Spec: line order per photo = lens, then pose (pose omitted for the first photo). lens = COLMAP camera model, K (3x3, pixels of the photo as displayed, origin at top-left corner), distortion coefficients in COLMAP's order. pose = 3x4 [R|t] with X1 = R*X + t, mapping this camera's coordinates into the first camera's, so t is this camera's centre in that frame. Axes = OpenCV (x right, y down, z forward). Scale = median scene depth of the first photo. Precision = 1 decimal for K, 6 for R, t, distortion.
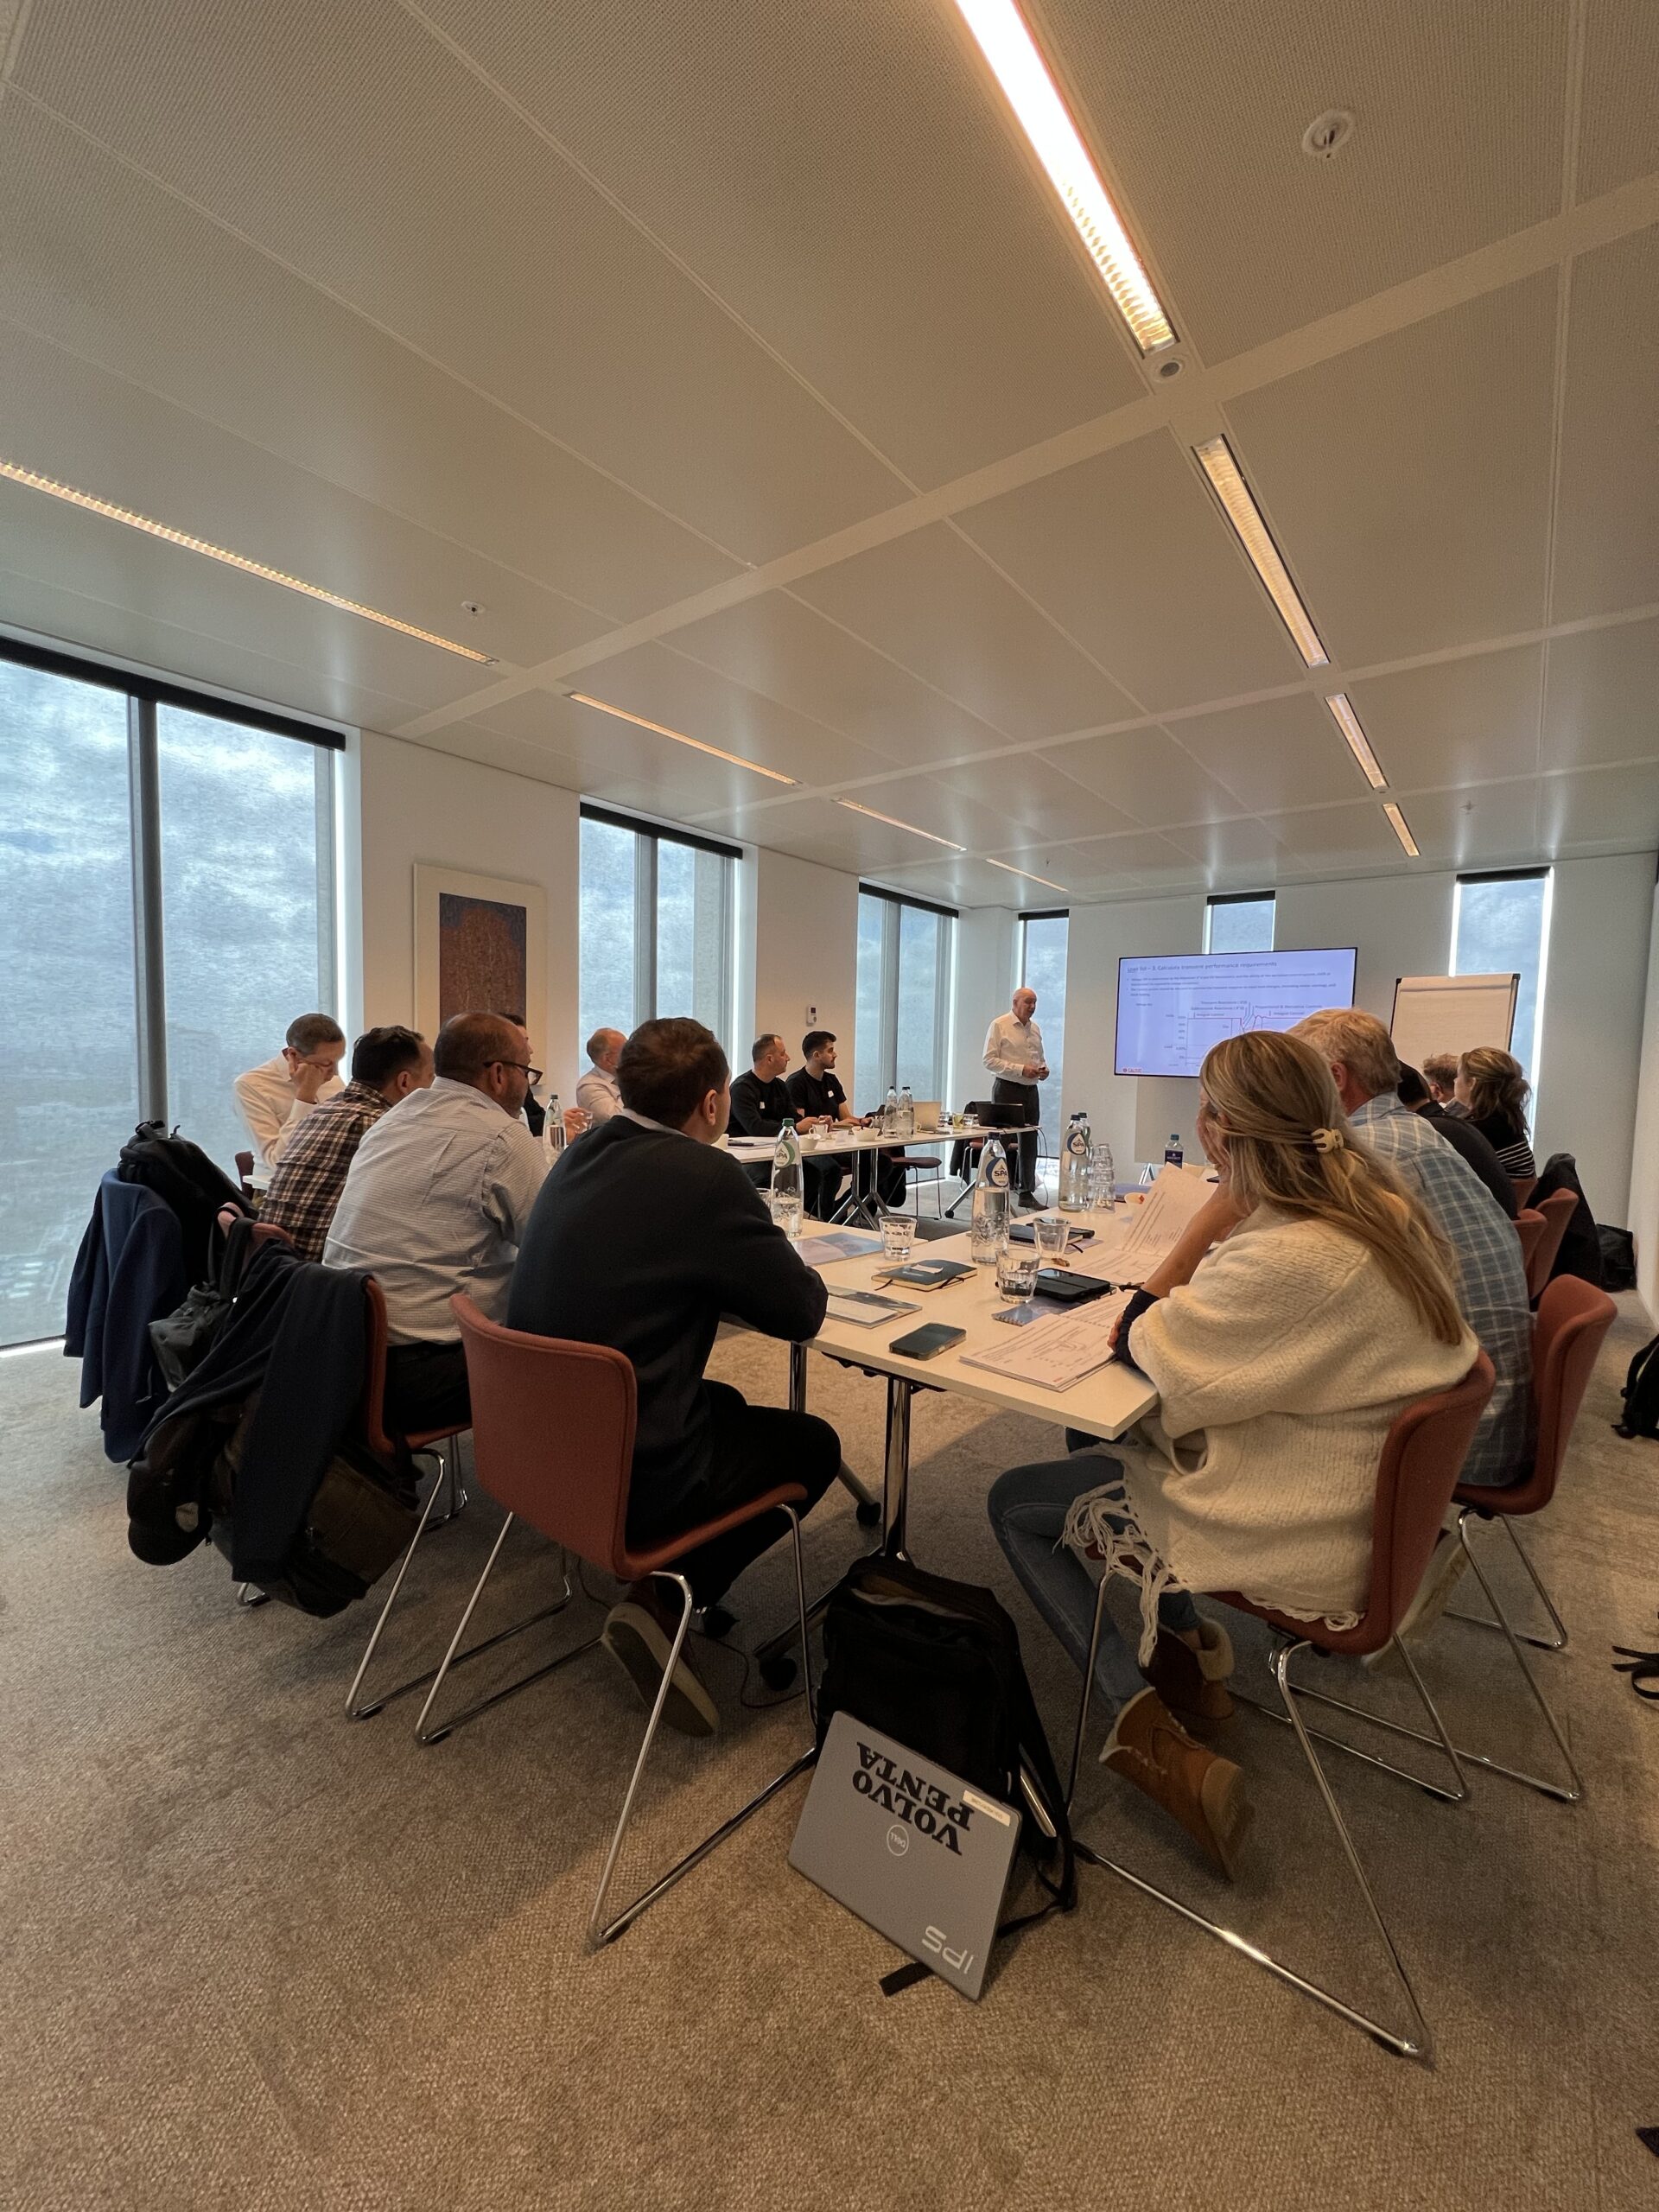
lens RADIAL K [[889.1, 0, 825.7], [0, 889.1, 1108.7], [0, 0, 1]] dist [-0.001096, -0.000065]
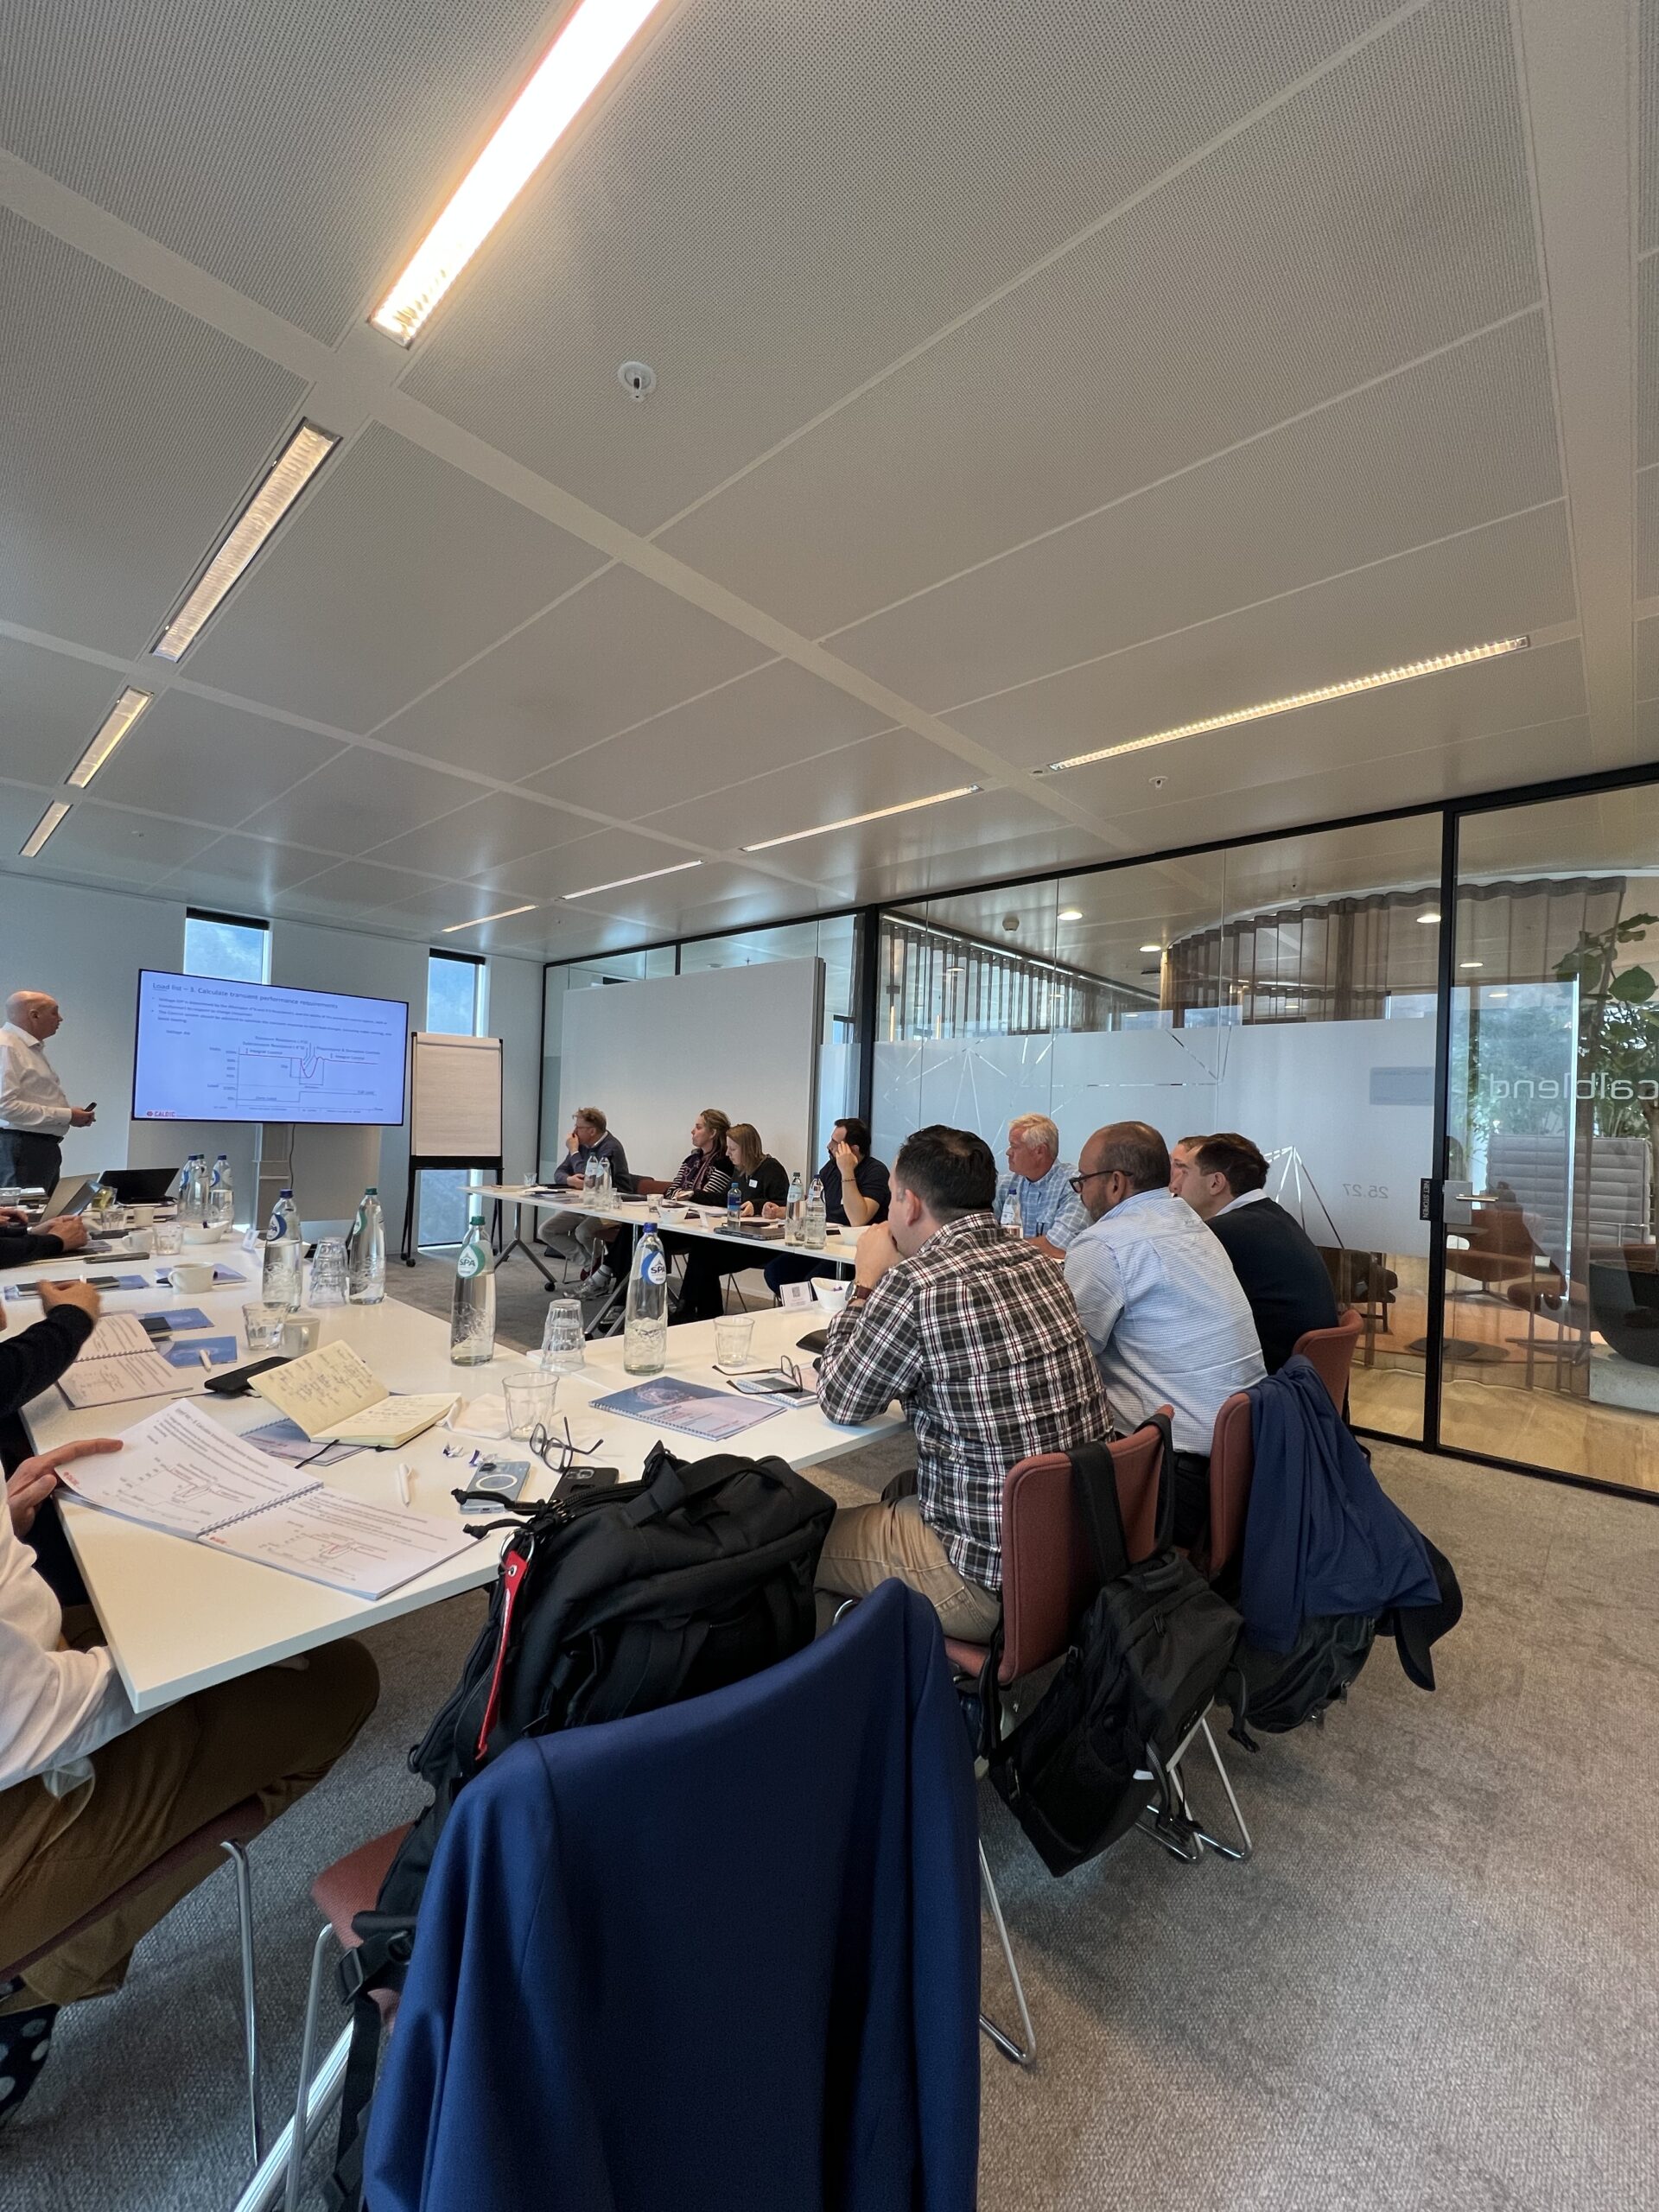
lens RADIAL K [[889.1, 0, 822.7], [0, 889.1, 1108.1], [0, 0, 1]] dist [-0.001096, -0.000065]
pose [[0.067226, -0.007180, 0.997712, -0.435188], [0.024836, 0.999676, 0.005521, -0.040551], [-0.997429, 0.024408, 0.067383, 0.384116]]
